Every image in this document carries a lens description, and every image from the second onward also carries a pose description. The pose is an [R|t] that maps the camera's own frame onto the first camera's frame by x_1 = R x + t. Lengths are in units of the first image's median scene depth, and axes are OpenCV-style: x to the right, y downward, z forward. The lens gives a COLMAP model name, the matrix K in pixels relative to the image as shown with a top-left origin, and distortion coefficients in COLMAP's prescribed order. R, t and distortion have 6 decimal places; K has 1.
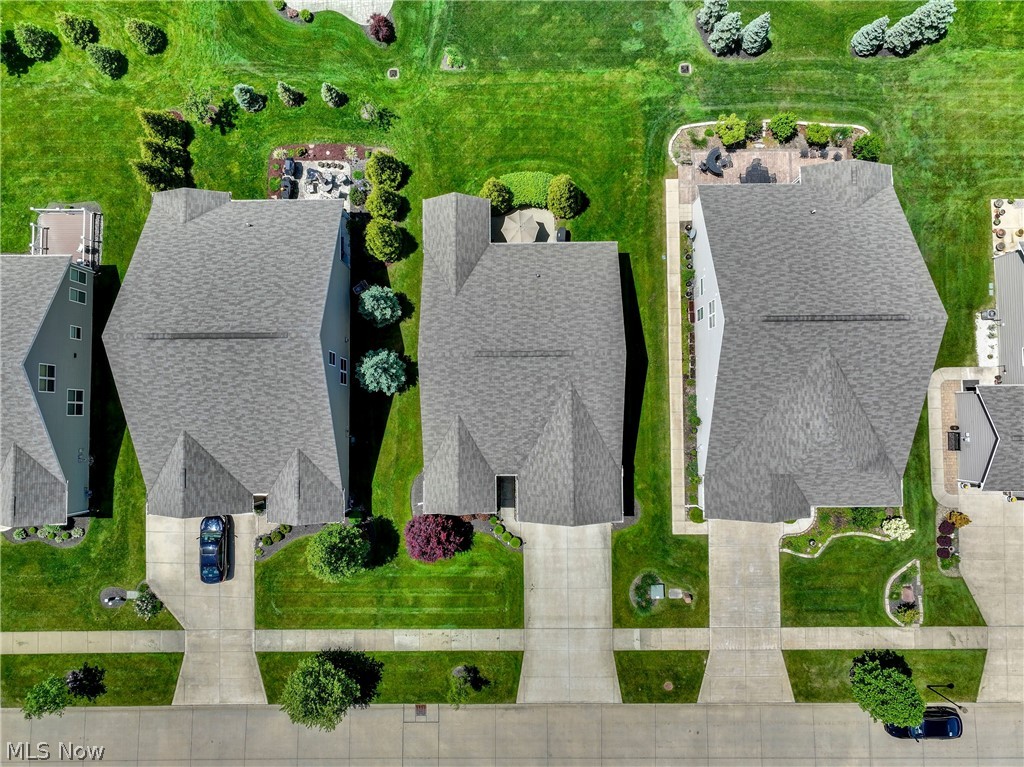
lens RADIAL K [[717.5, 0, 512.9], [0, 717.5, 378.3], [0, 0, 1]] dist [-0.004014, 0.020076]
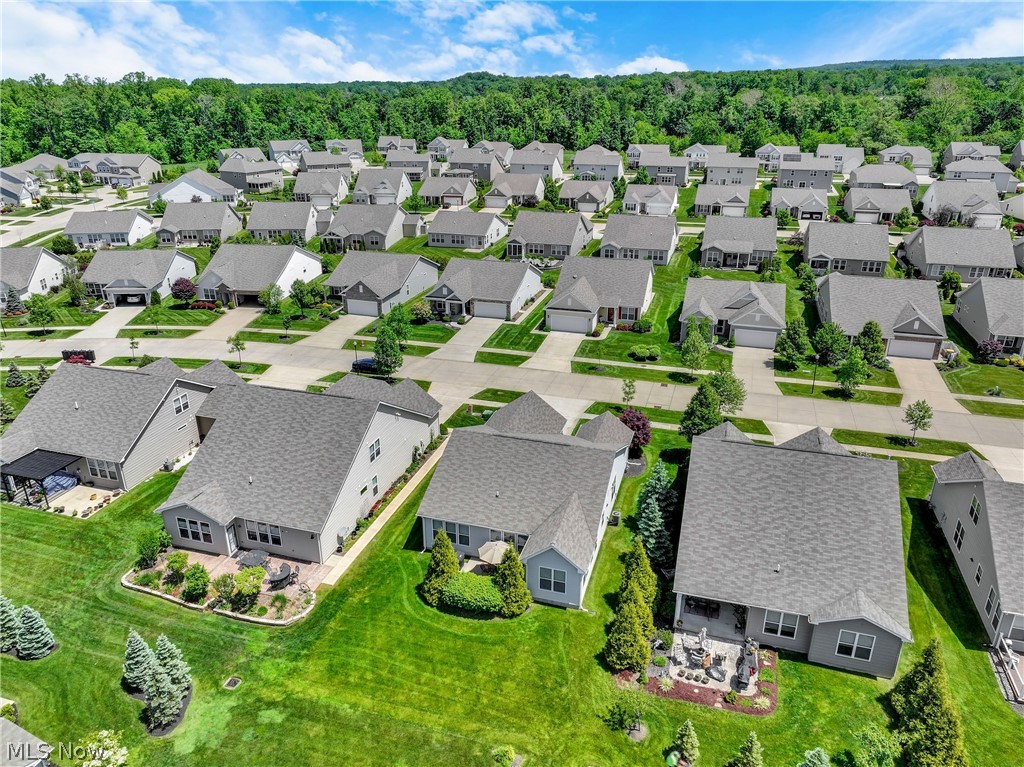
lens RADIAL K [[717.5, 0, 509.4], [0, 717.5, 380.1], [0, 0, 1]] dist [-0.004014, 0.020076]
pose [[-0.951791, -0.101079, 0.289617, -0.267101], [0.306744, -0.308441, 0.900429, -1.012342], [-0.001685, 0.945858, 0.324577, 0.447856]]
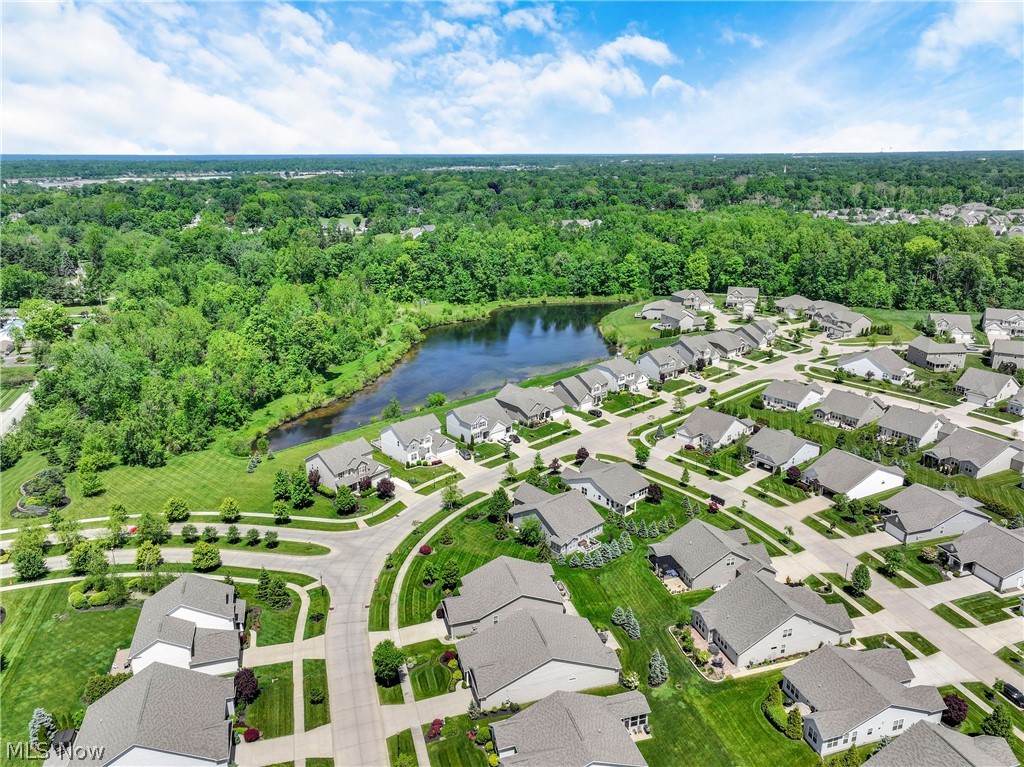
lens RADIAL K [[717.5, 0, 514.8], [0, 717.5, 387.9], [0, 0, 1]] dist [-0.004014, 0.020076]
pose [[-0.279206, -0.287527, 0.916173, -1.396885], [0.959055, -0.036297, 0.280883, -1.552873], [-0.047507, 0.957084, 0.285889, -0.456064]]
